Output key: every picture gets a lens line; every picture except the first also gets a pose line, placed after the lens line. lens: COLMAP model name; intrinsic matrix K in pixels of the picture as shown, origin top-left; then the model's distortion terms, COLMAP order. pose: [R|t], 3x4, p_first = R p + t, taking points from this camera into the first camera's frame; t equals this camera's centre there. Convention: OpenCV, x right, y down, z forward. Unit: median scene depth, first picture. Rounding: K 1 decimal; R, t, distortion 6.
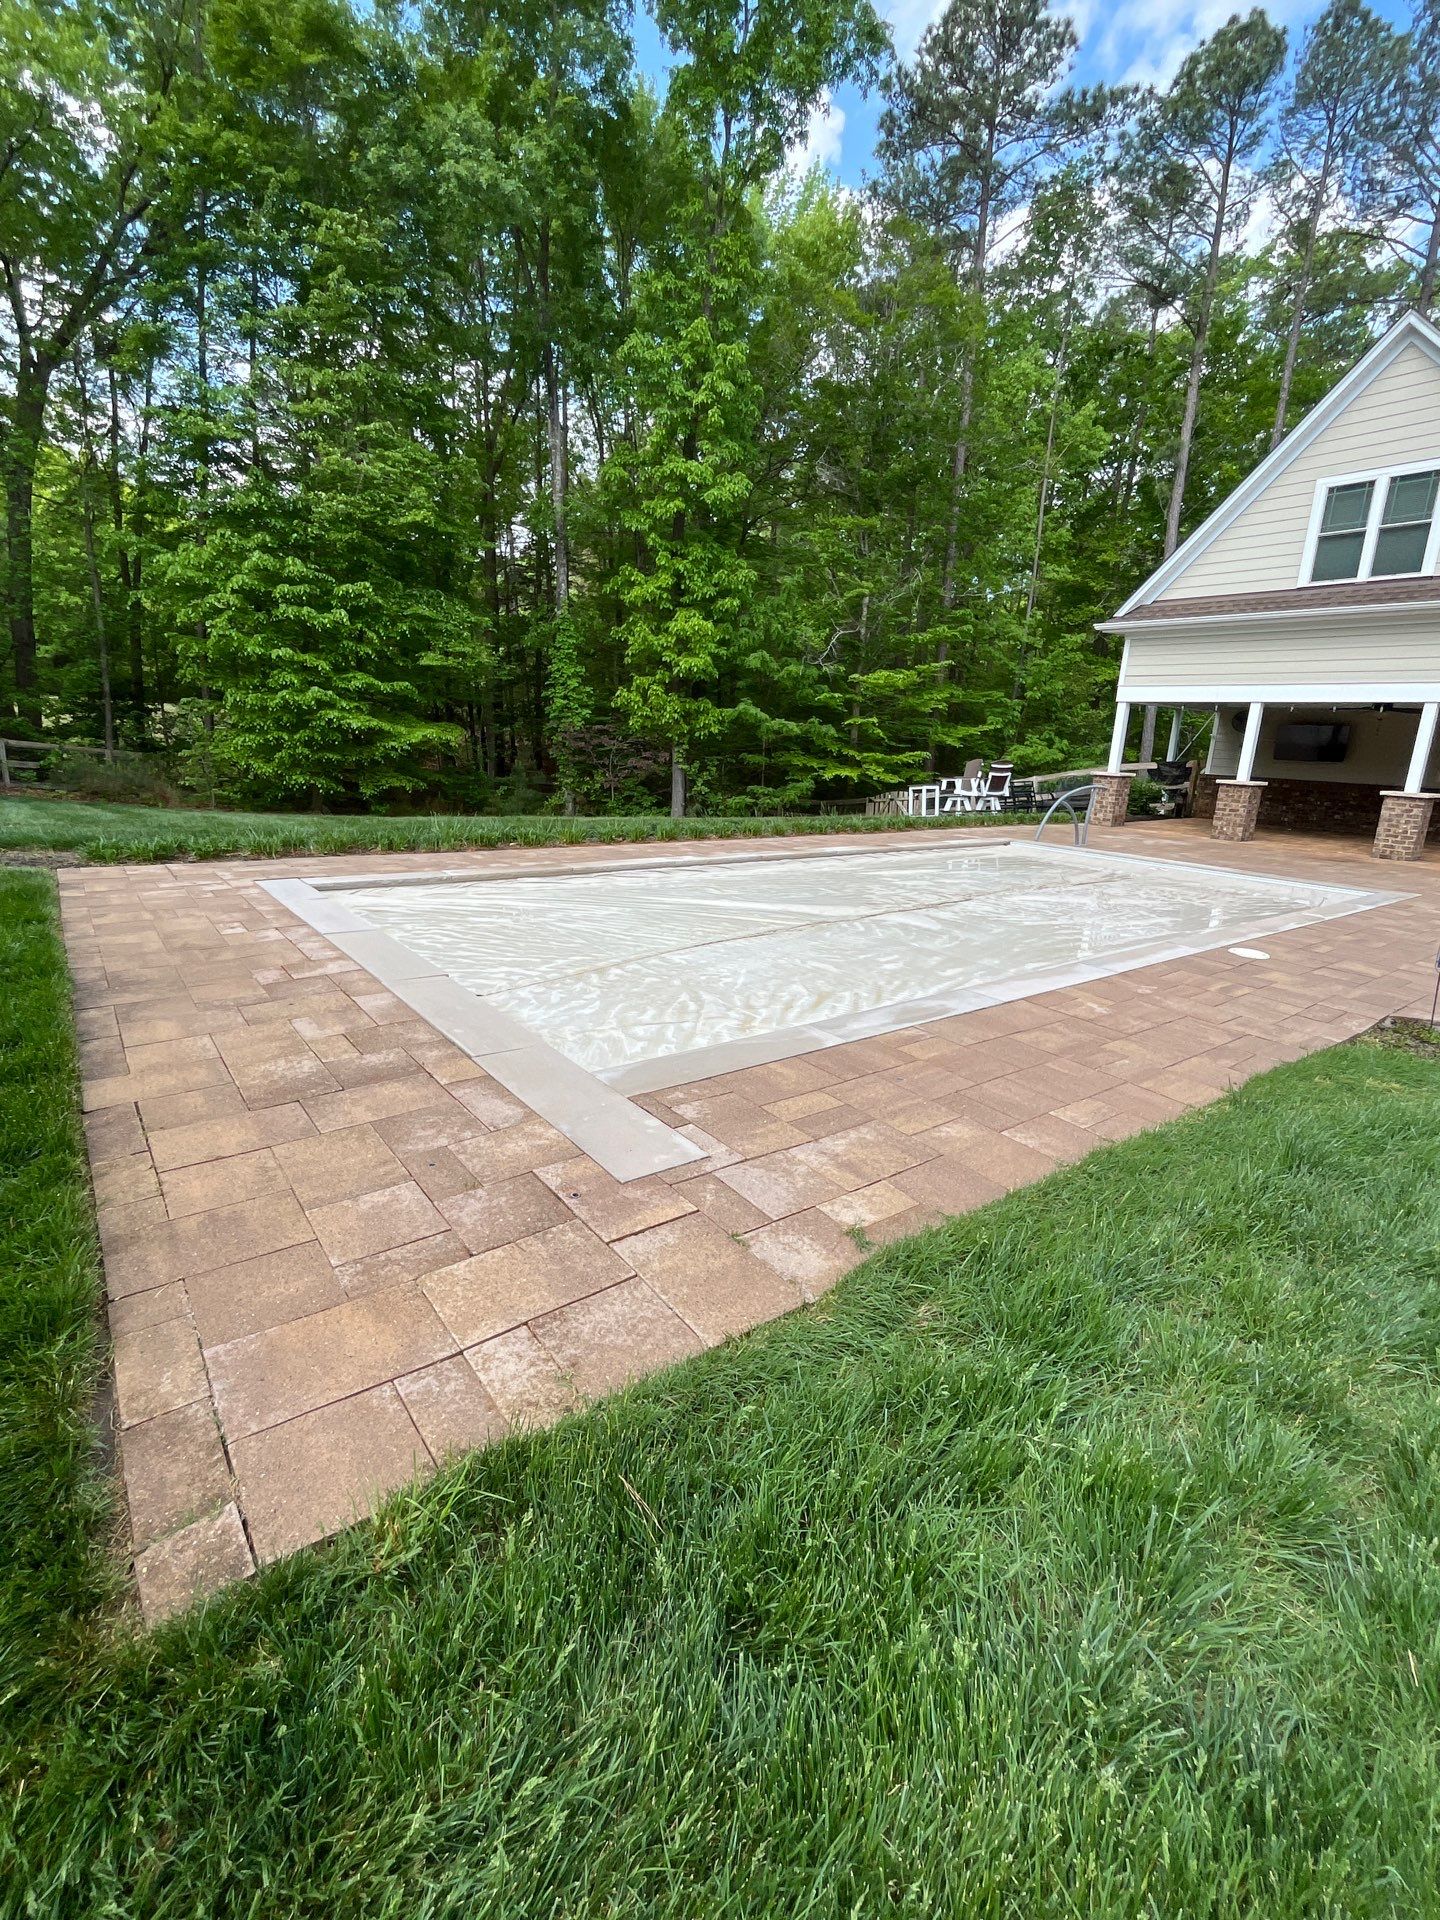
lens RADIAL K [[867.8, 0, 720.0], [0, 867.8, 960.0], [0, 0, 1]] dist [-0.001910, -0.000025]
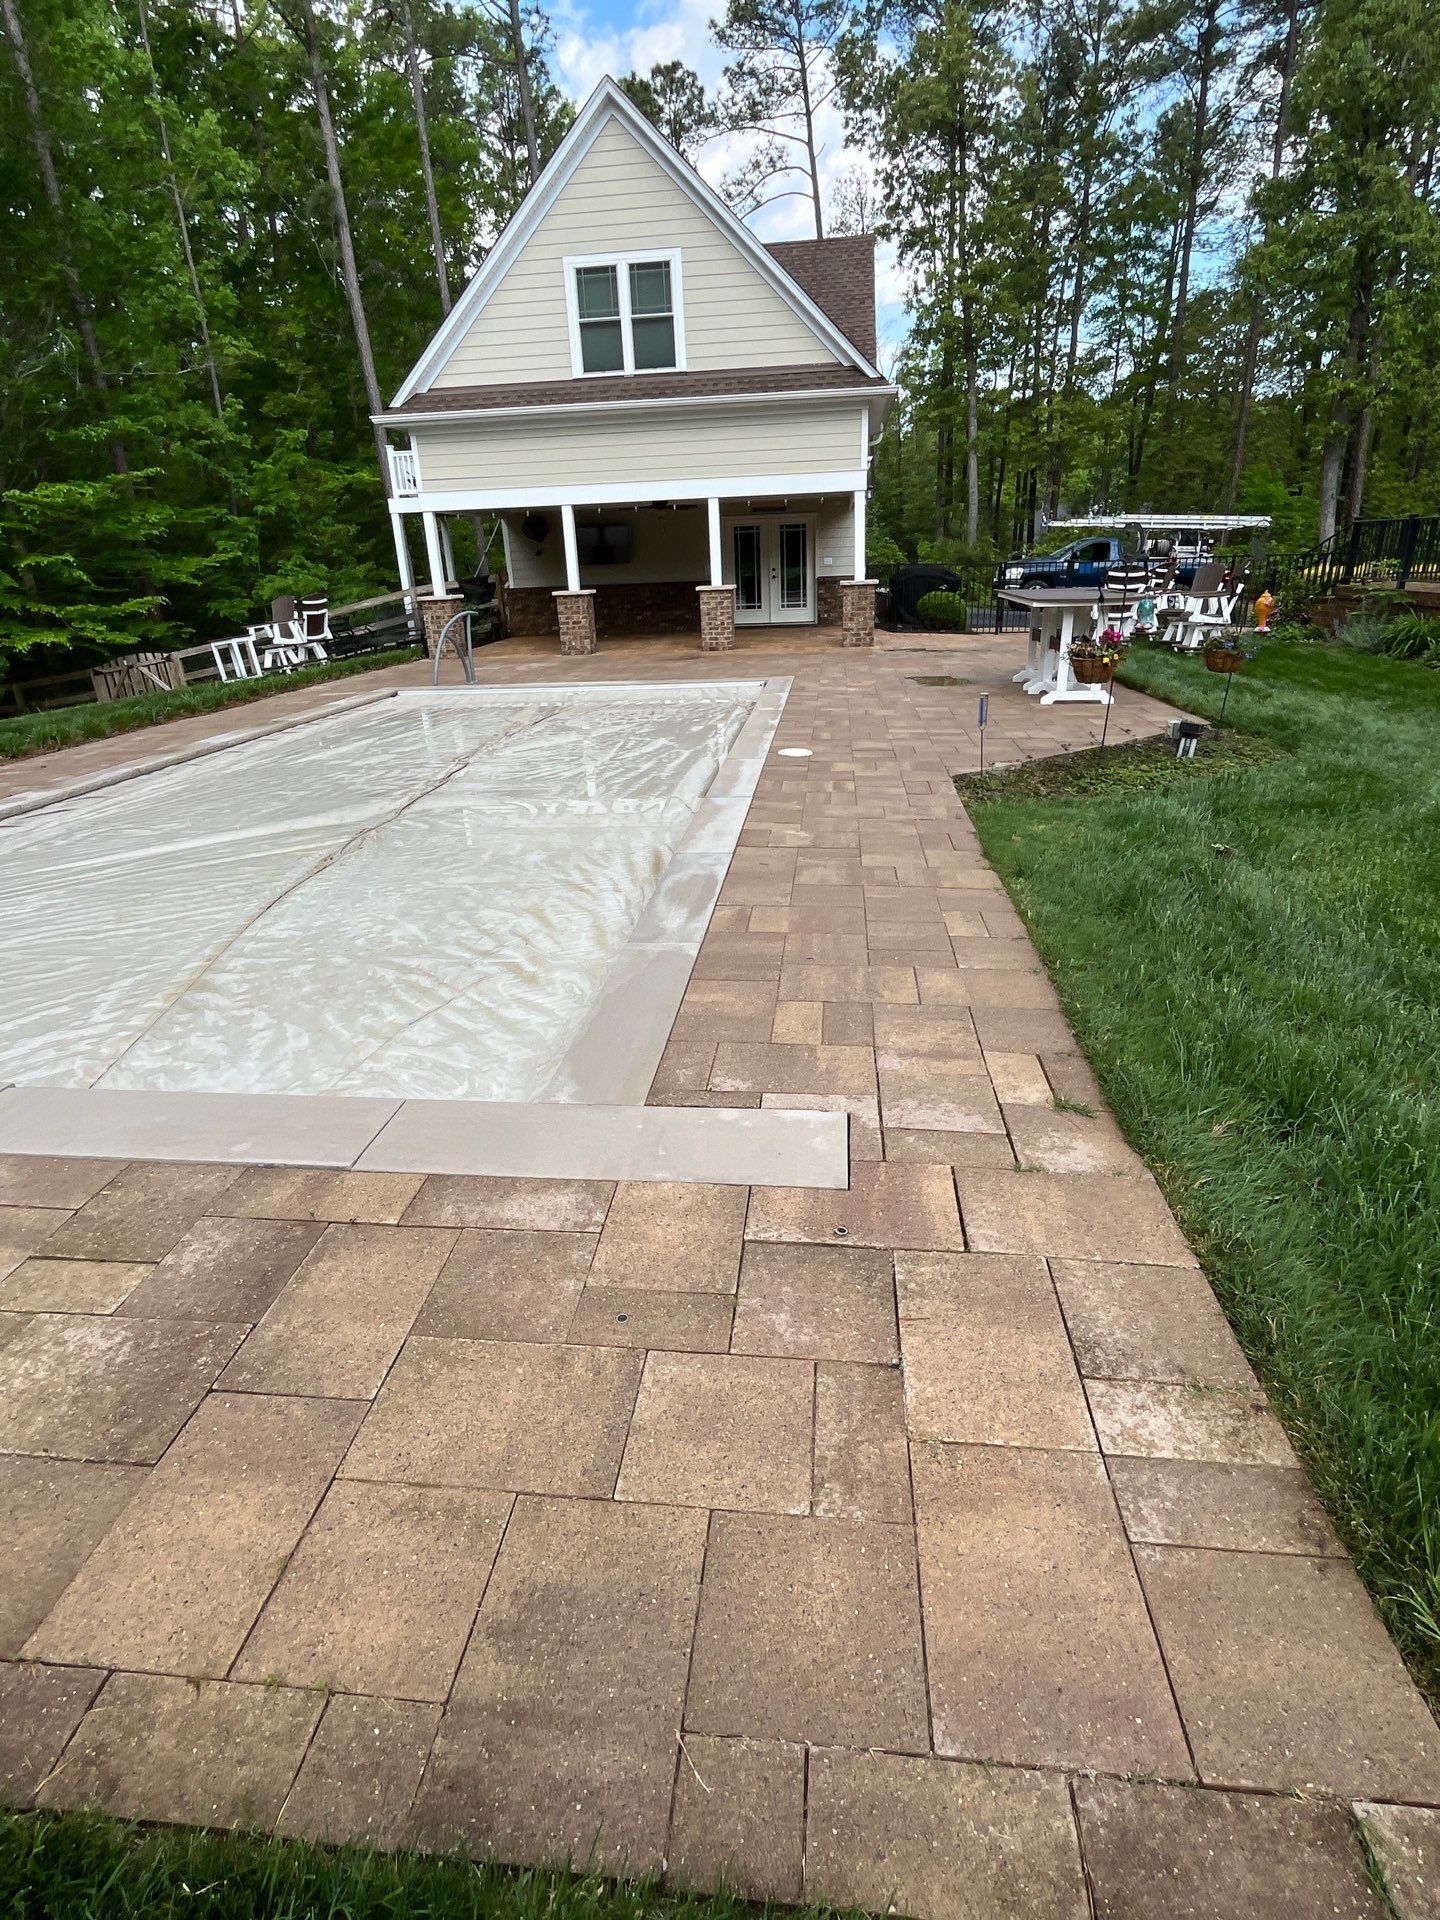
lens RADIAL K [[976.8, 0, 720.0], [0, 976.8, 960.0], [0, 0, 1]] dist [-0.002510, -0.001051]
pose [[0.686565, -0.340479, 0.642419, -0.328118], [0.249802, 0.940251, 0.231361, -0.075154], [-0.682809, 0.001633, 0.730595, 0.225750]]
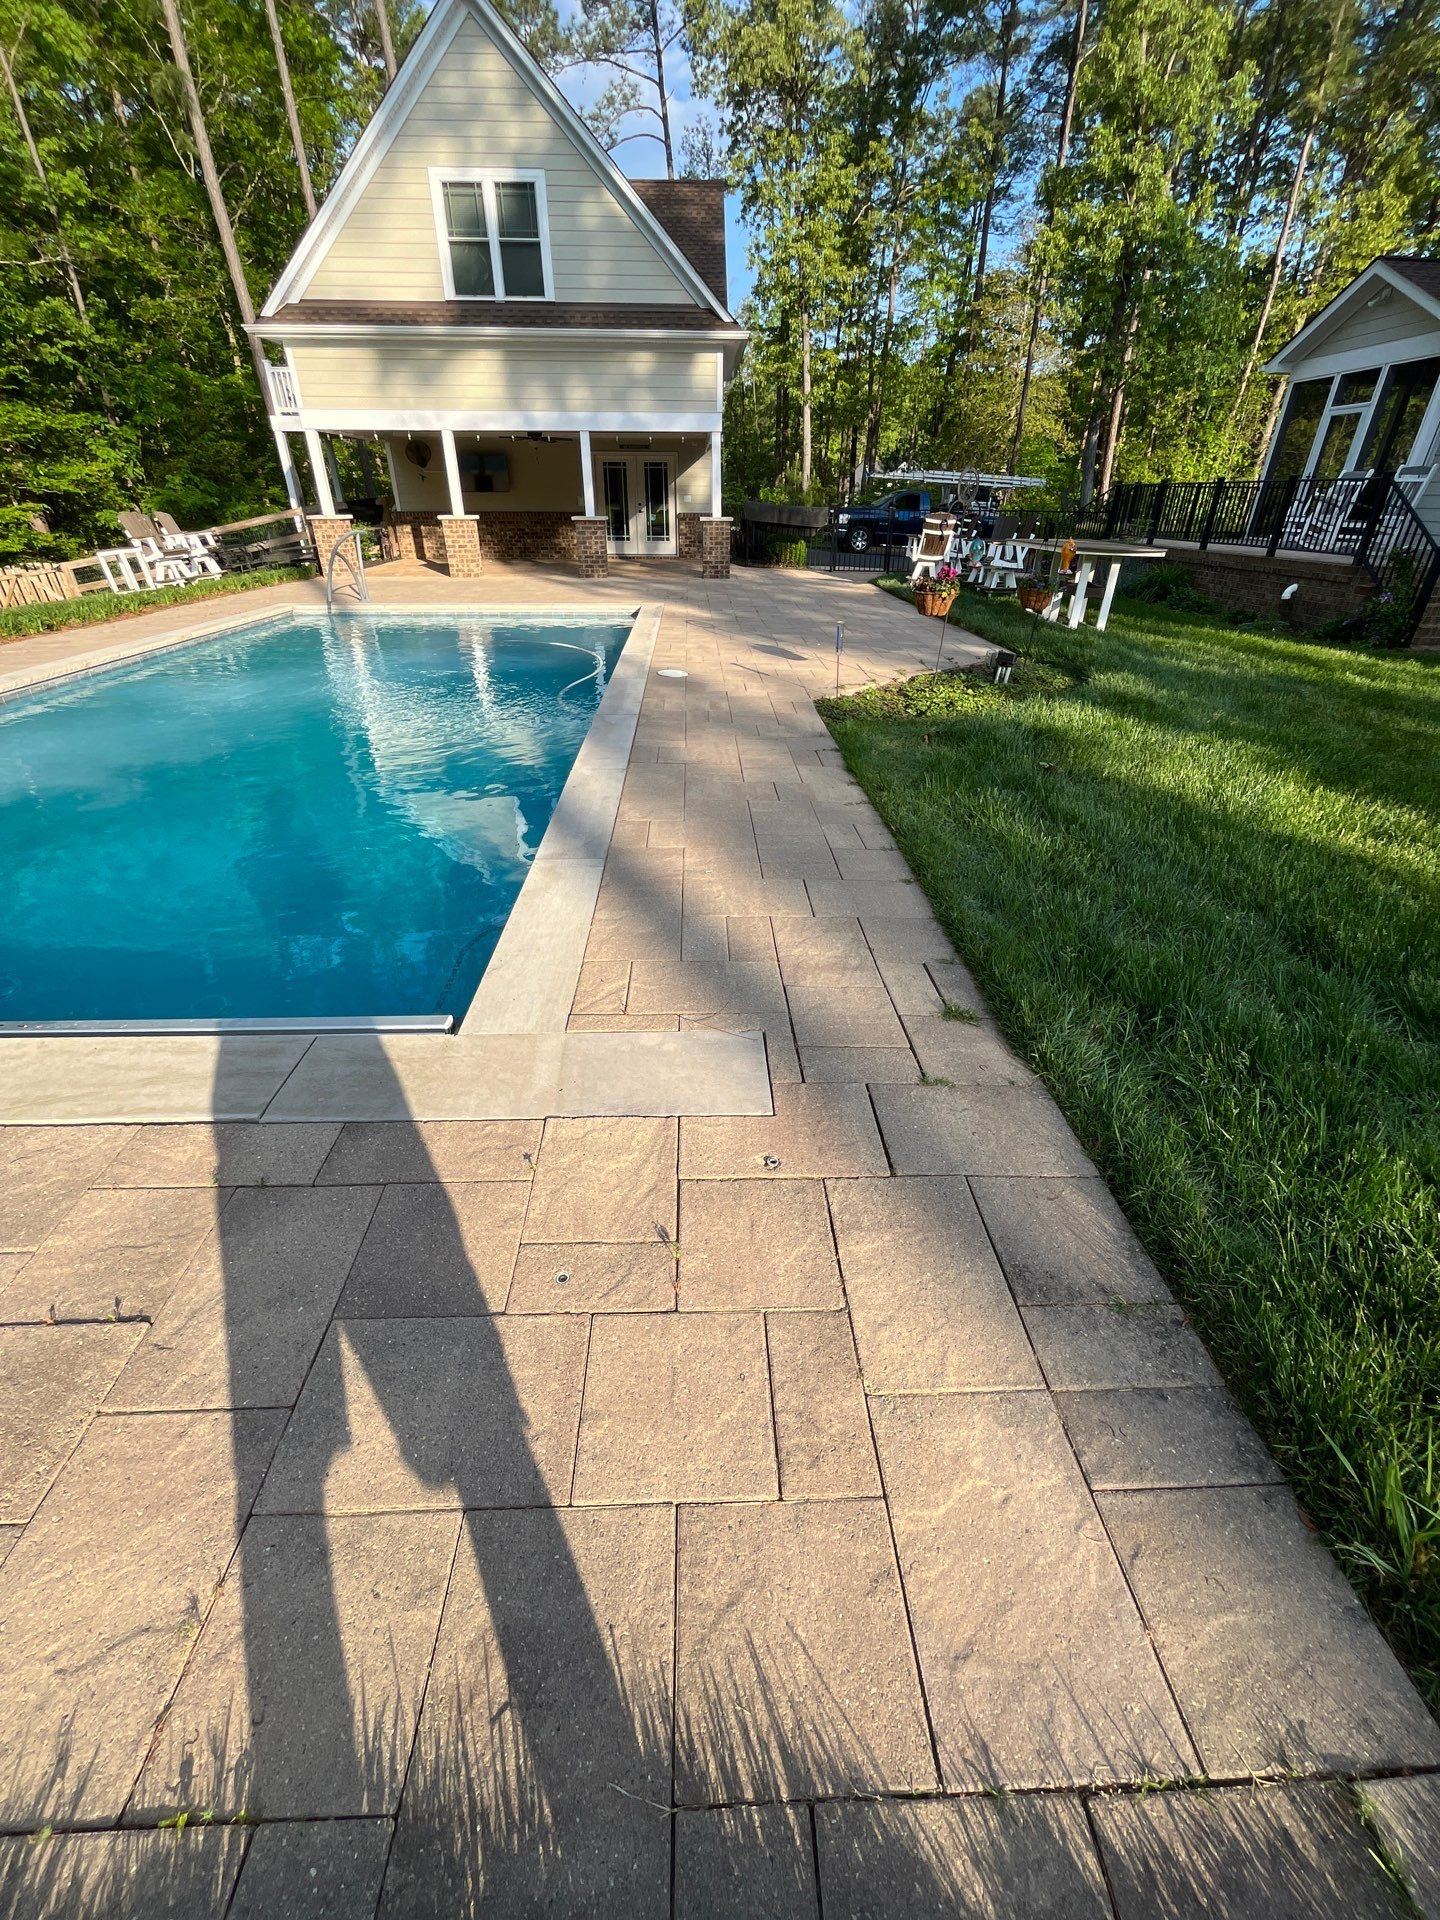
lens RADIAL K [[777.8, 0, 723.0], [0, 777.8, 956.2], [0, 0, 1]] dist [-0.003610, -0.000383]
pose [[0.574752, -0.451735, 0.682345, -0.266532], [0.227140, 0.889130, 0.397310, -0.078801], [-0.786173, -0.073367, 0.613637, 0.309754]]
